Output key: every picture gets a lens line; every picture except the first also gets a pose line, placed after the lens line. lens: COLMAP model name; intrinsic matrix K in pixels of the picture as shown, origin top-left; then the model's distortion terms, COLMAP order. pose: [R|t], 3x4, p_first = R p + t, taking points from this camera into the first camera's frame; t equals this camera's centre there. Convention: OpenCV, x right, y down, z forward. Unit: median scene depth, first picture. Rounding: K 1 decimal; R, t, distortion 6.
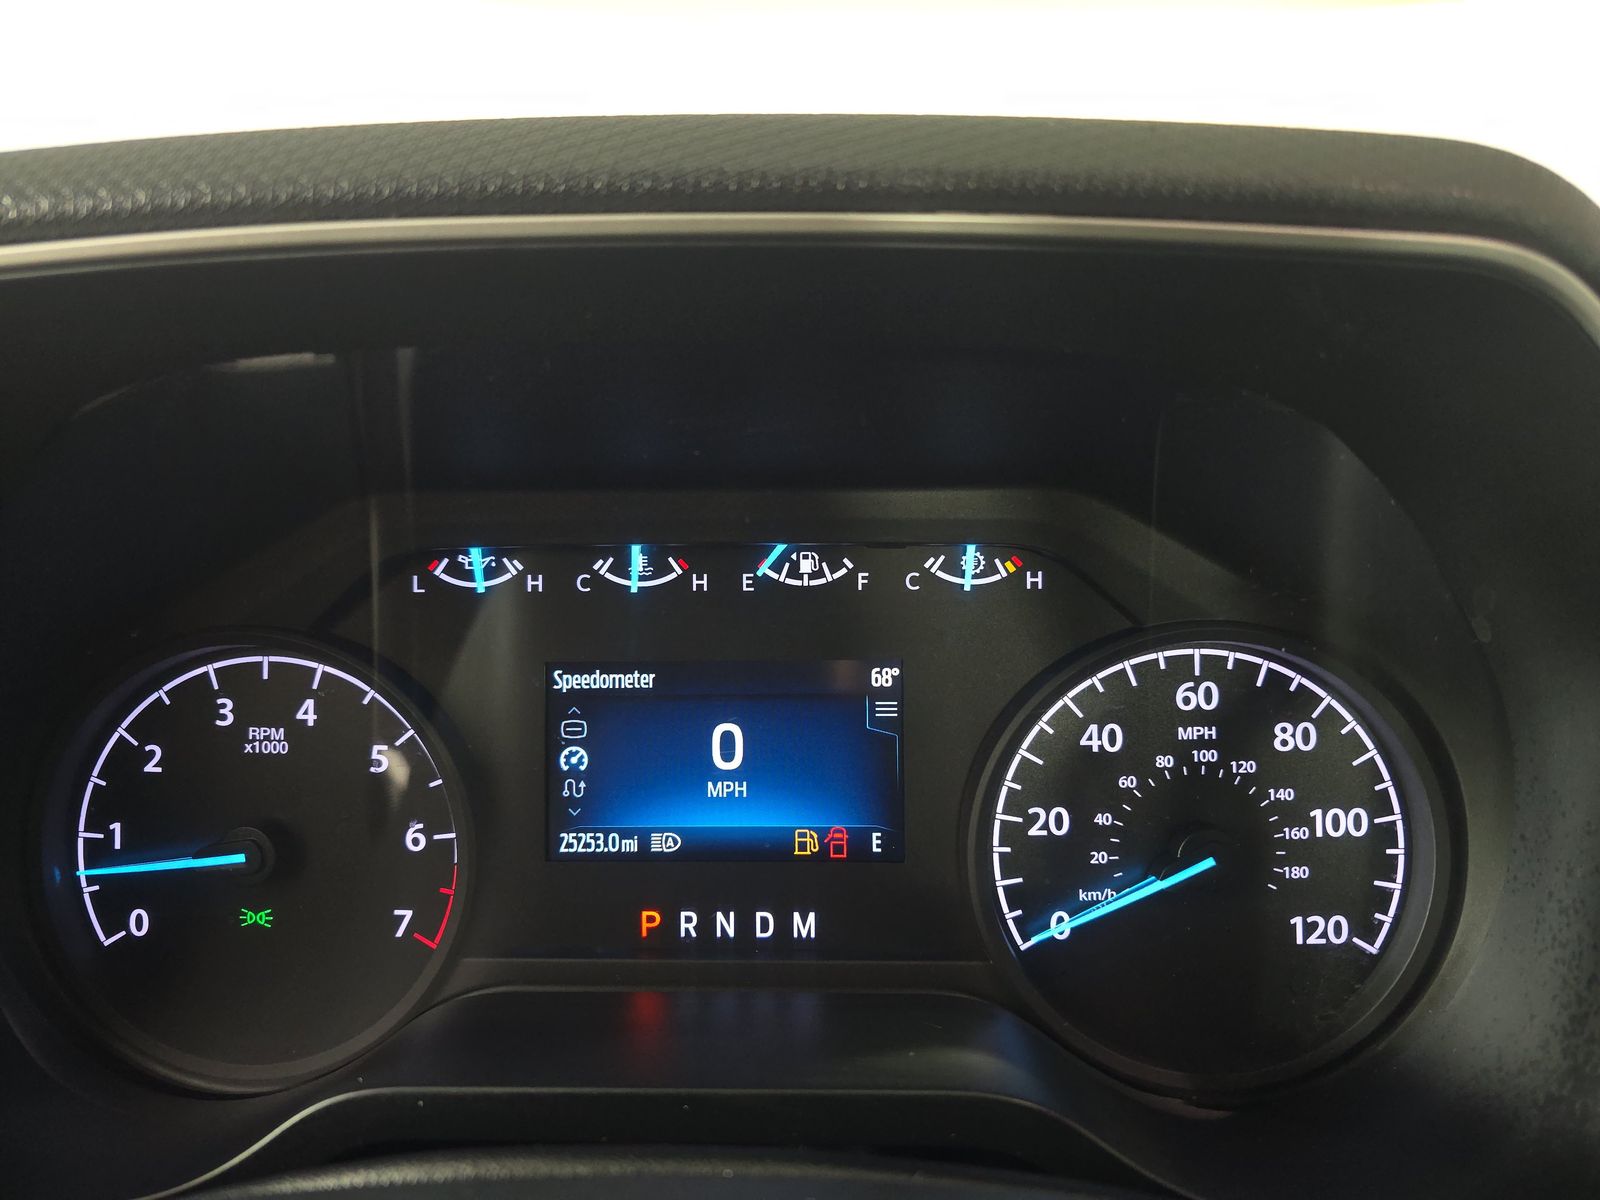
lens RADIAL K [[1167.0, 0, 797.6], [0, 1167.0, 595.3], [0, 0, 1]] dist [0.048451, -0.037600]
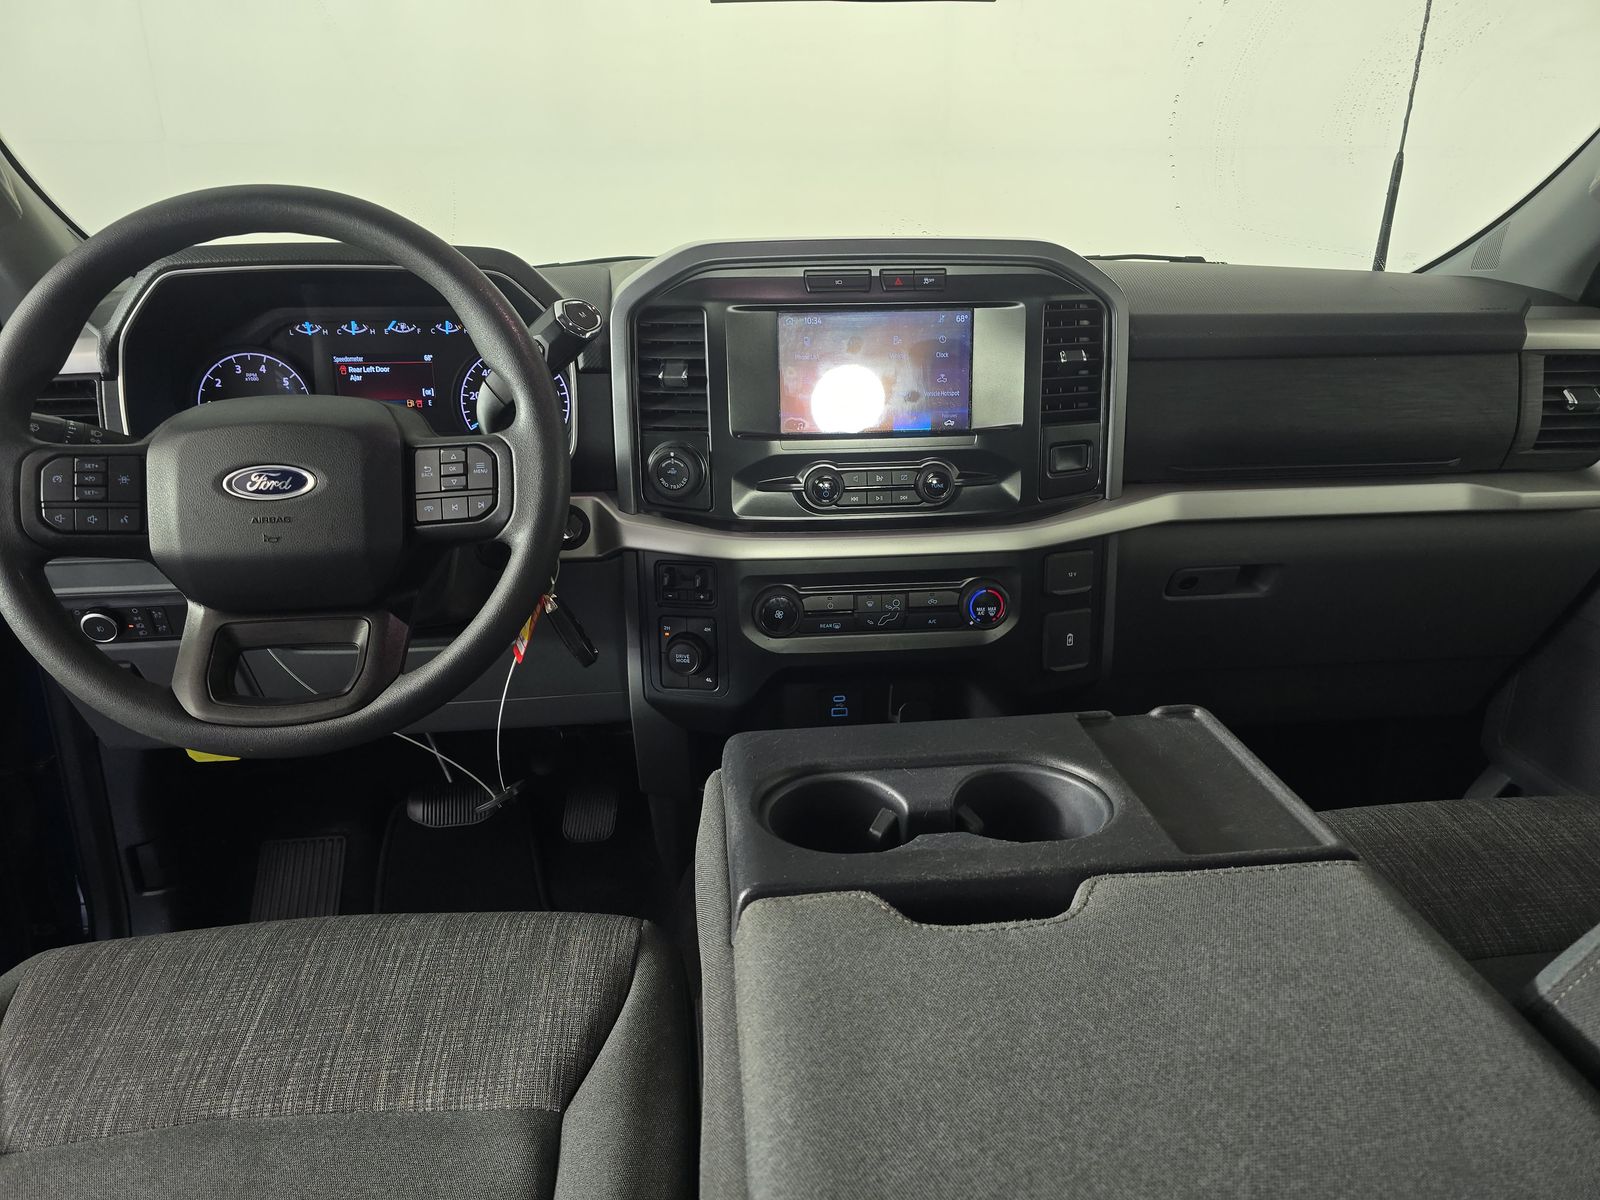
lens RADIAL K [[1167.0, 0, 811.1], [0, 1167.0, 601.8], [0, 0, 1]] dist [0.048451, -0.037600]
pose [[0.986784, -0.046696, 0.155169, 0.666218], [0.007664, 0.969957, 0.243157, -0.076034], [-0.161862, -0.238754, 0.957495, -2.980993]]
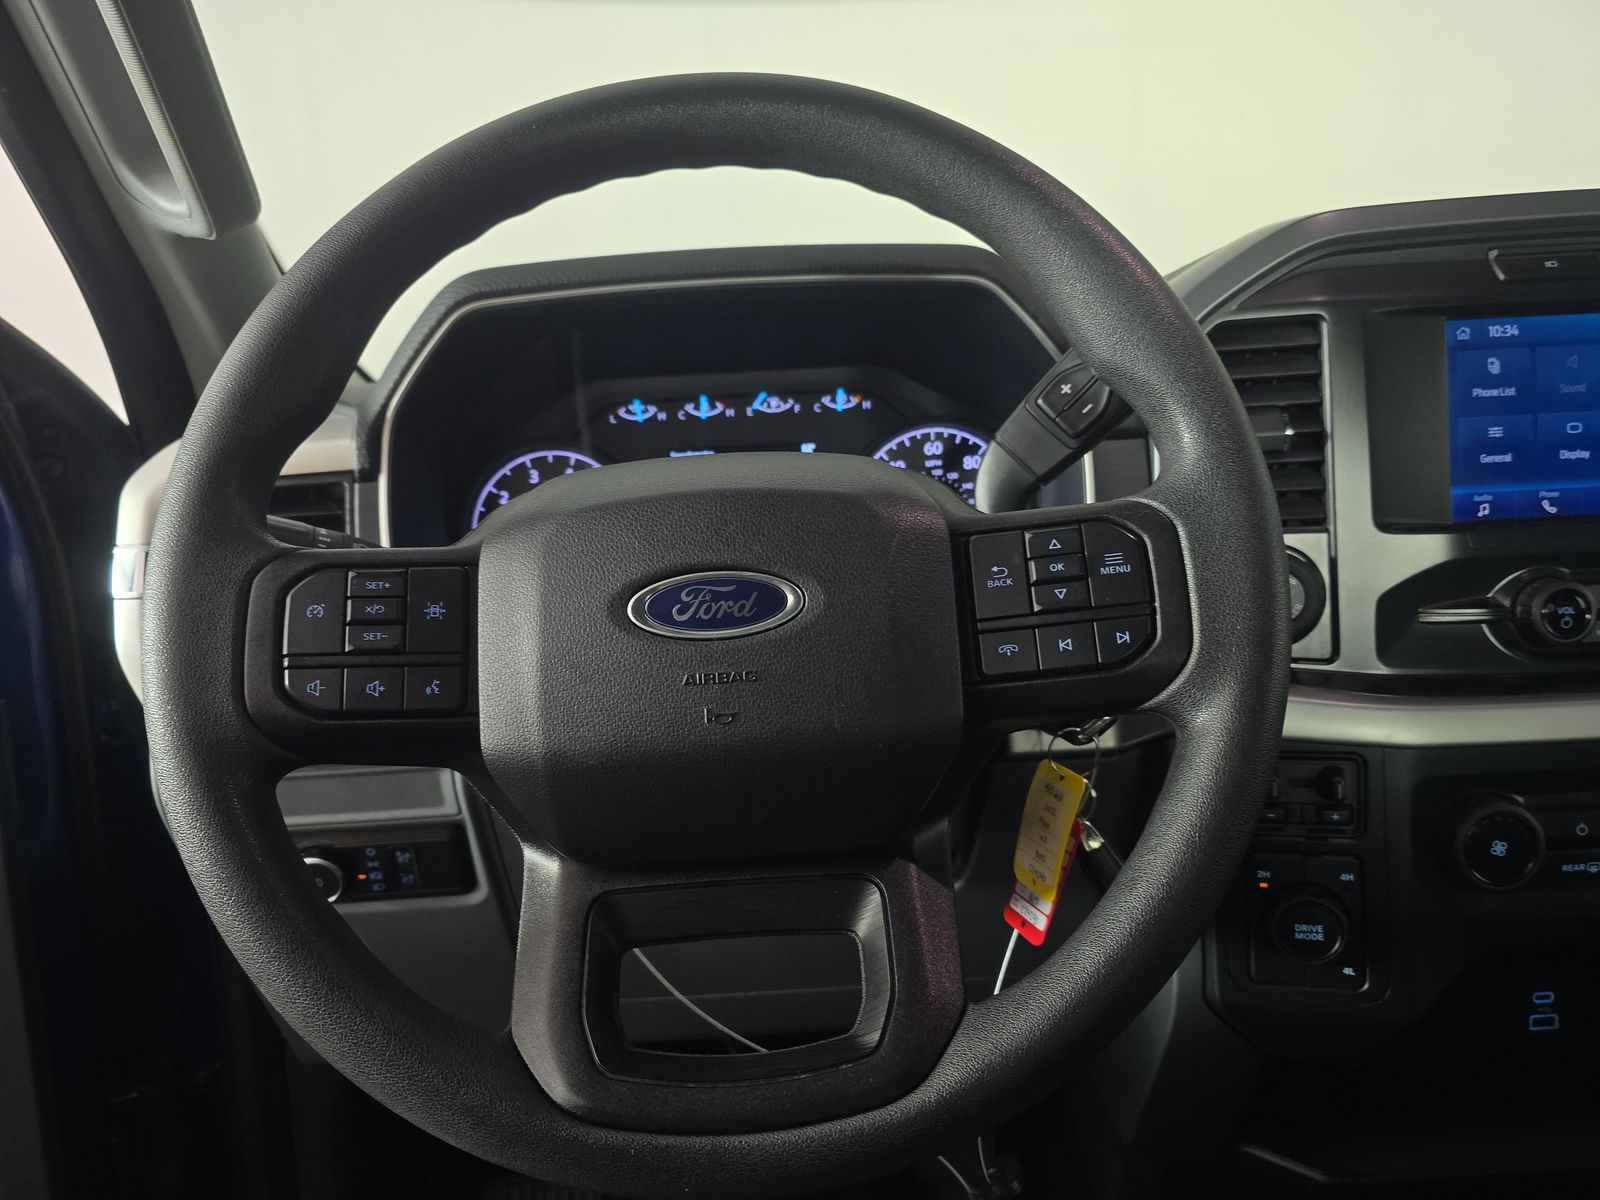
lens RADIAL K [[1167.0, 0, 786.5], [0, 1167.0, 600.6], [0, 0, 1]] dist [0.048451, -0.037600]
pose [[0.996889, -0.054579, 0.056865, -0.126957], [0.050507, 0.996215, 0.070738, 0.213271], [-0.060511, -0.067646, 0.995873, -1.452165]]
